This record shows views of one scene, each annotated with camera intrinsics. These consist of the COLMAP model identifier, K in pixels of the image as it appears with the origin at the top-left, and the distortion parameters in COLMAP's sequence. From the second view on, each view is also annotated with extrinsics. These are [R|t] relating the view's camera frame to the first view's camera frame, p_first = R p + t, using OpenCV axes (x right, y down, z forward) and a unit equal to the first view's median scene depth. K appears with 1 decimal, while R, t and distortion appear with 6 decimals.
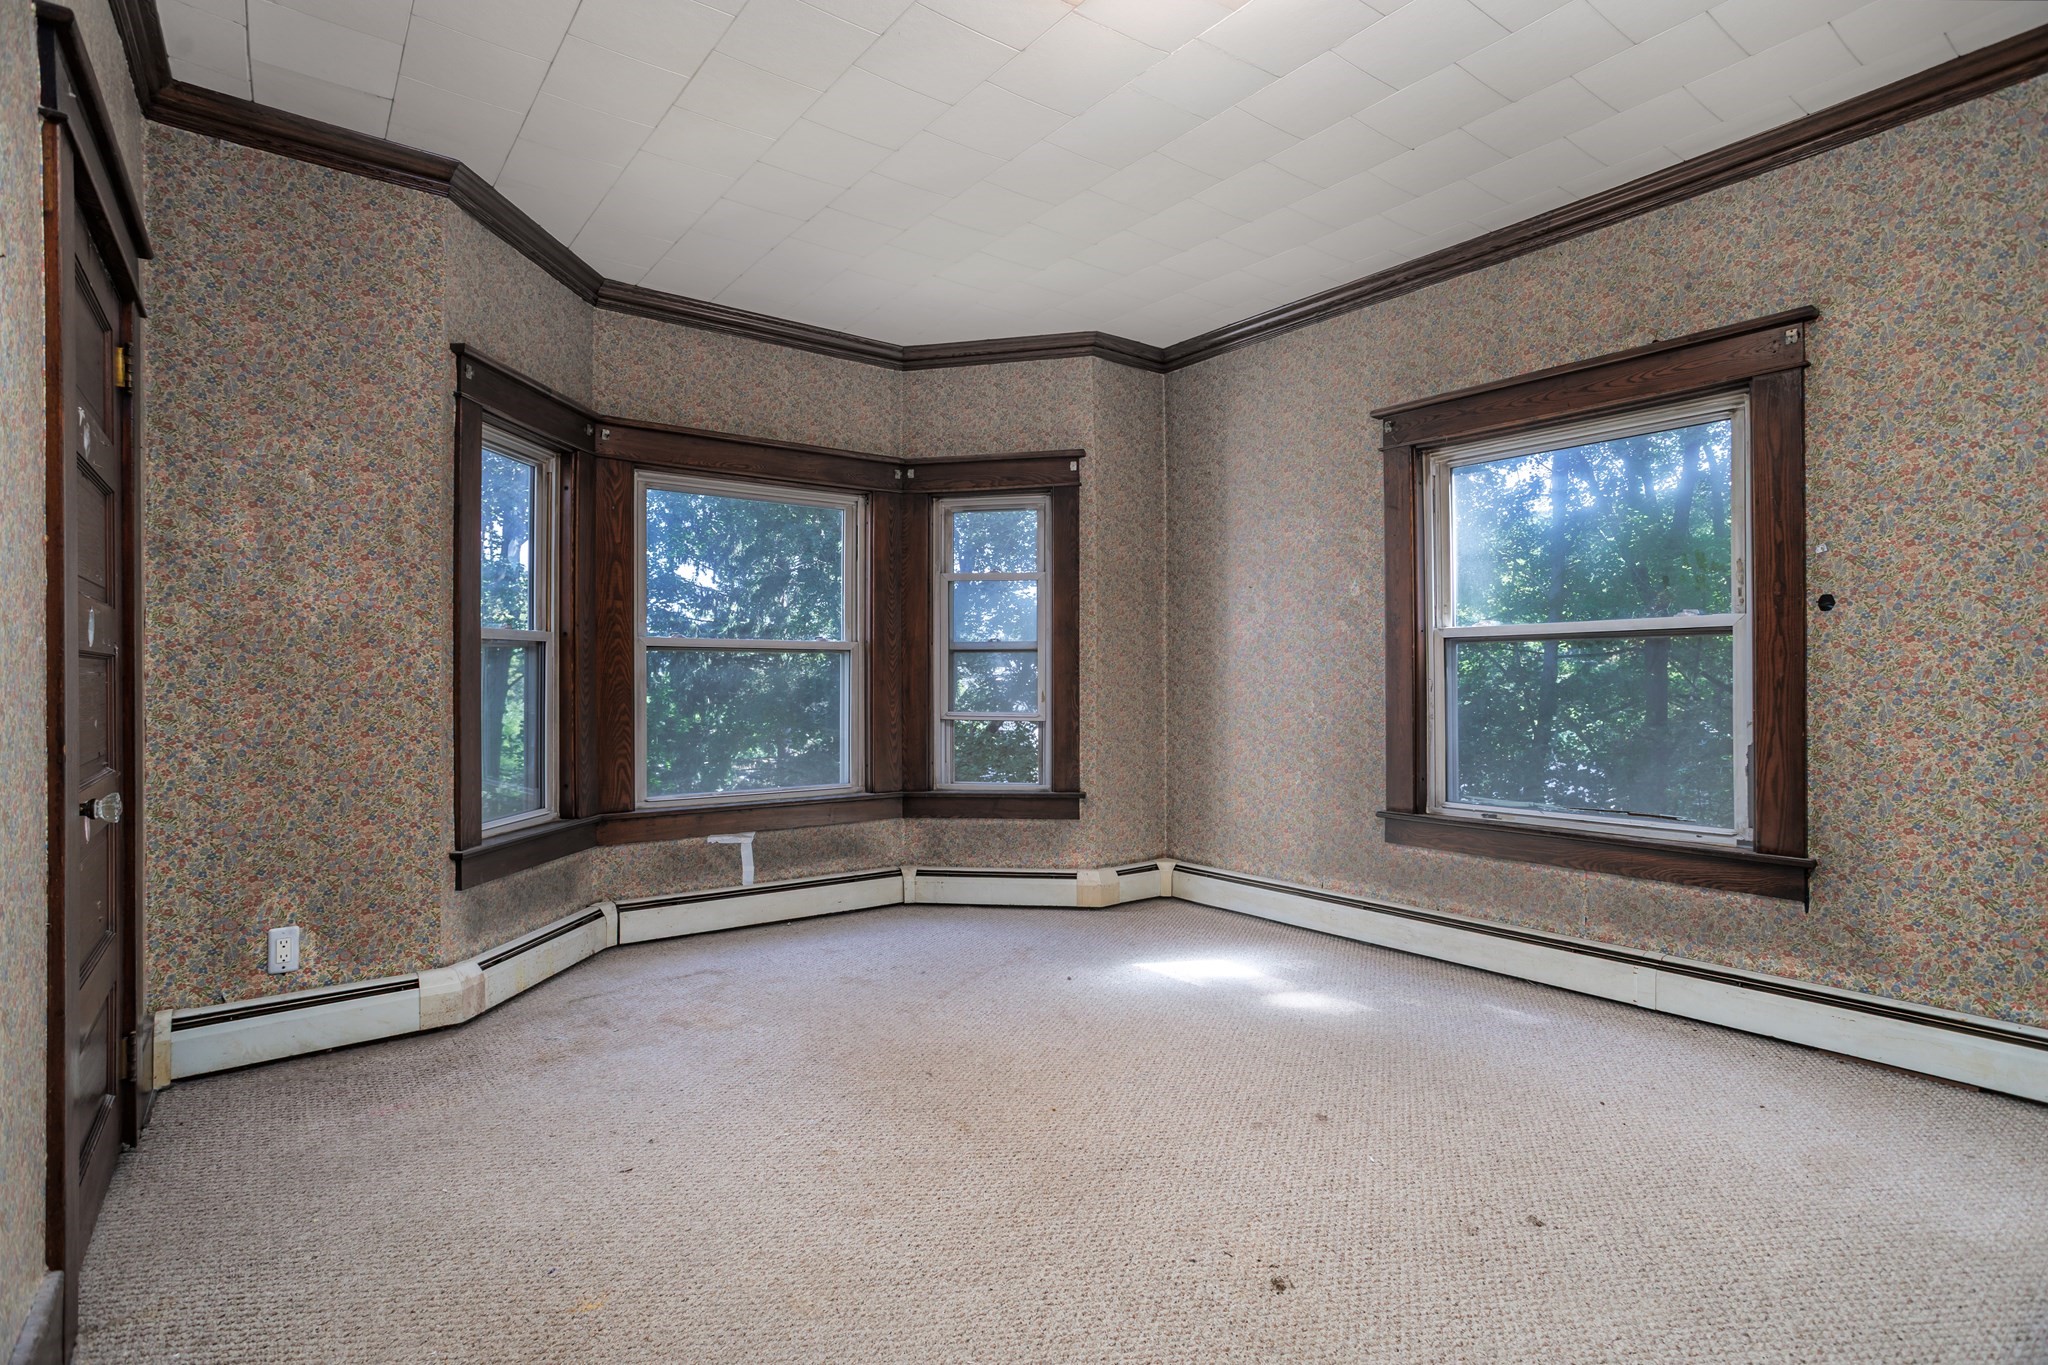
lens RADIAL K [[1010.3, 0, 1024.5], [0, 1010.3, 676.6], [0, 0, 1]] dist [-0.035078, 0.019198]
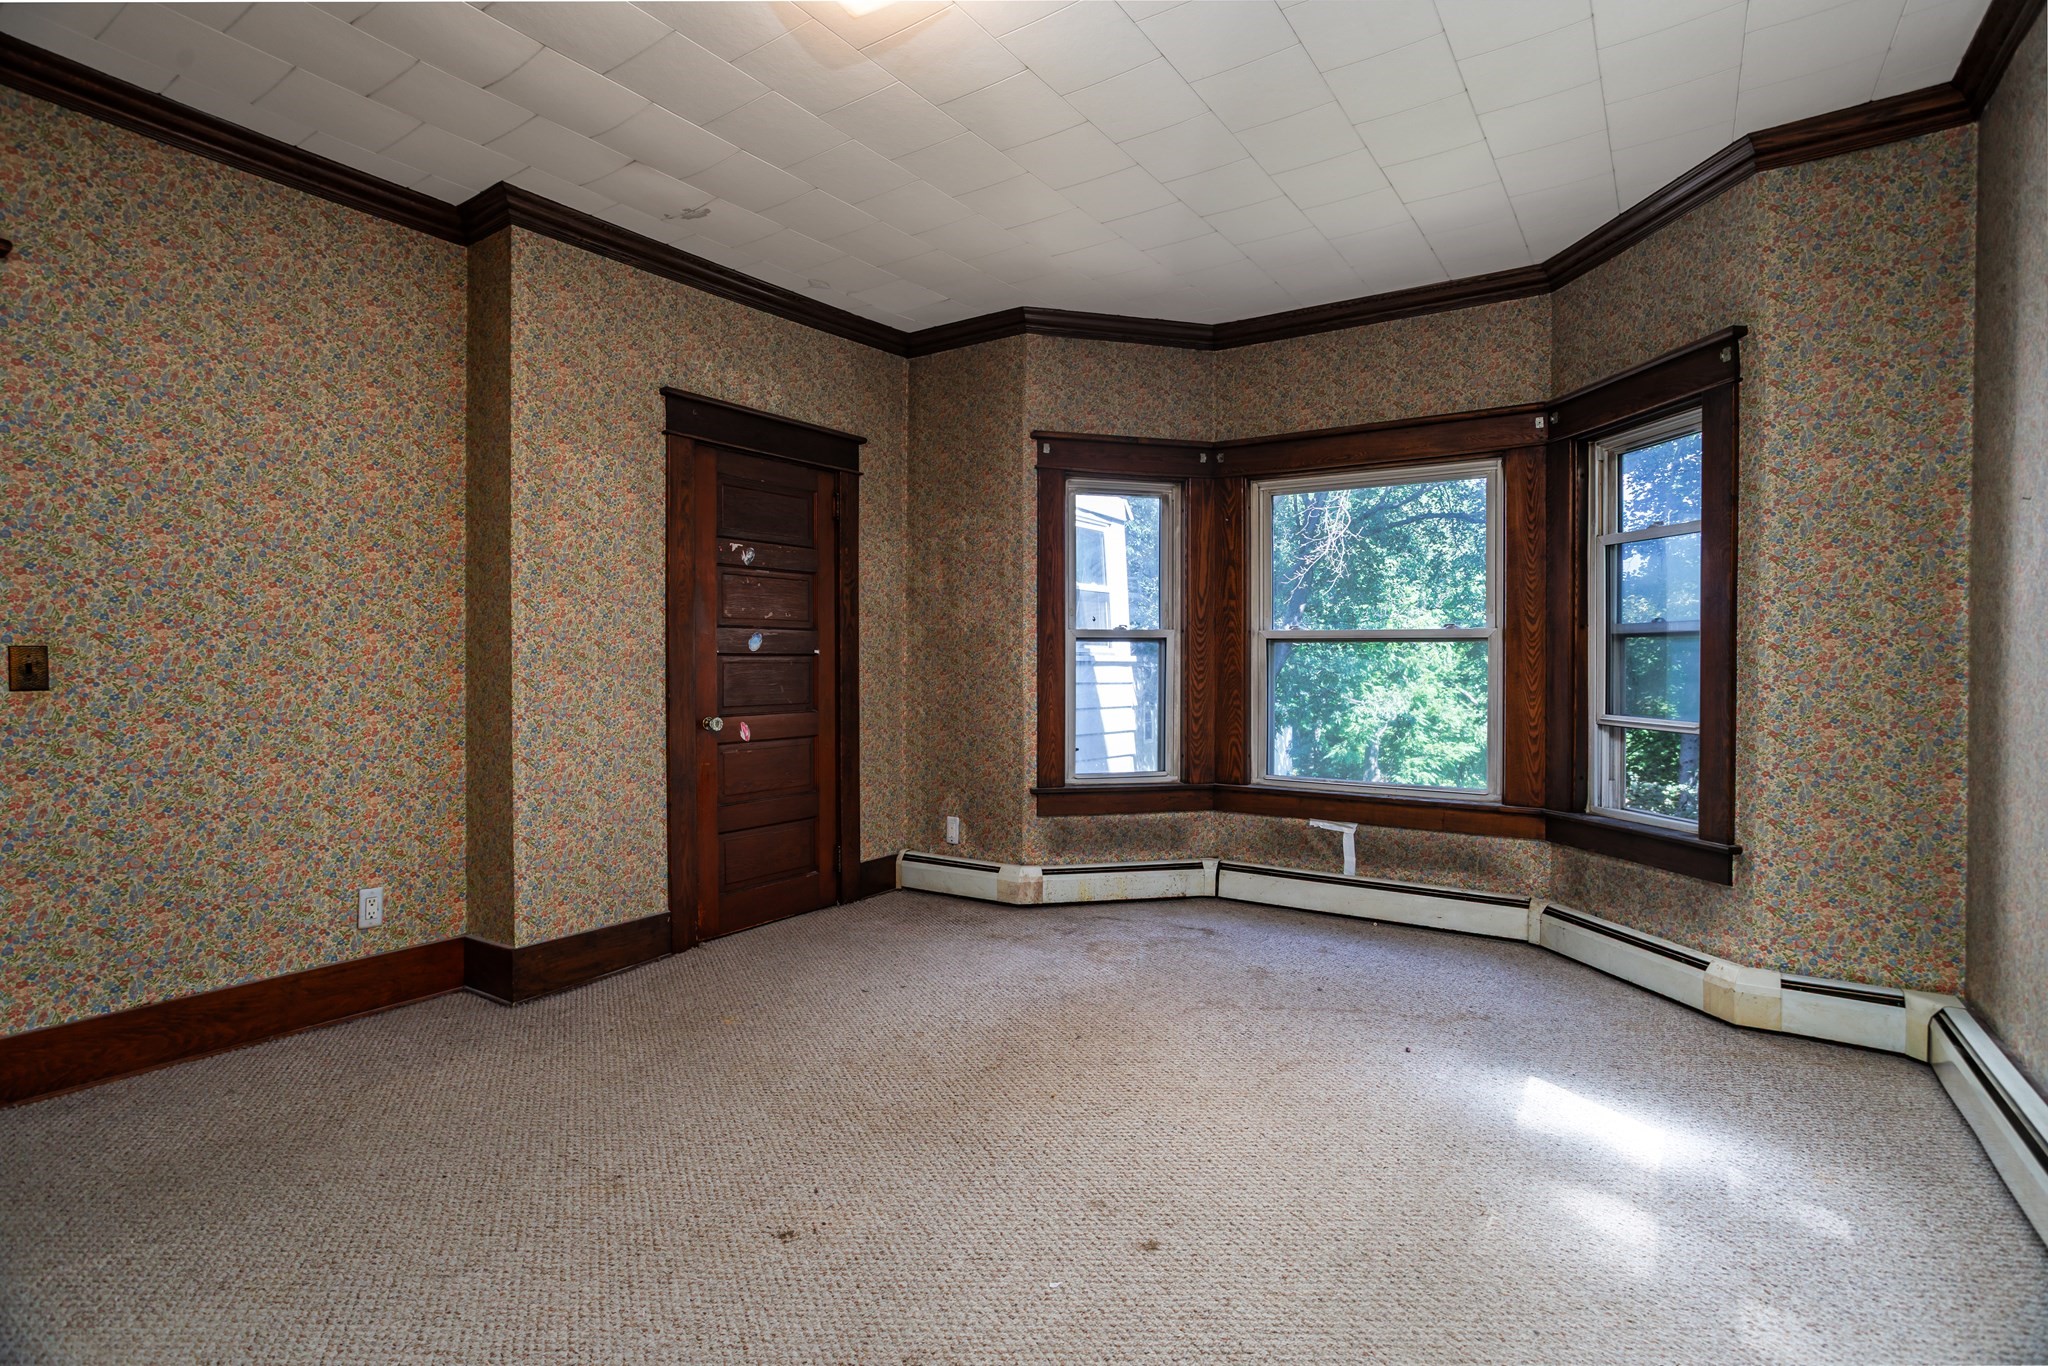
lens RADIAL K [[1010.3, 0, 1006.7], [0, 1010.3, 671.8], [0, 0, 1]] dist [-0.035078, 0.019198]
pose [[0.313439, 0.014957, -0.949490, 0.614278], [-0.003665, 0.999888, 0.014541, -0.009269], [0.949601, -0.001078, 0.313459, 0.396517]]
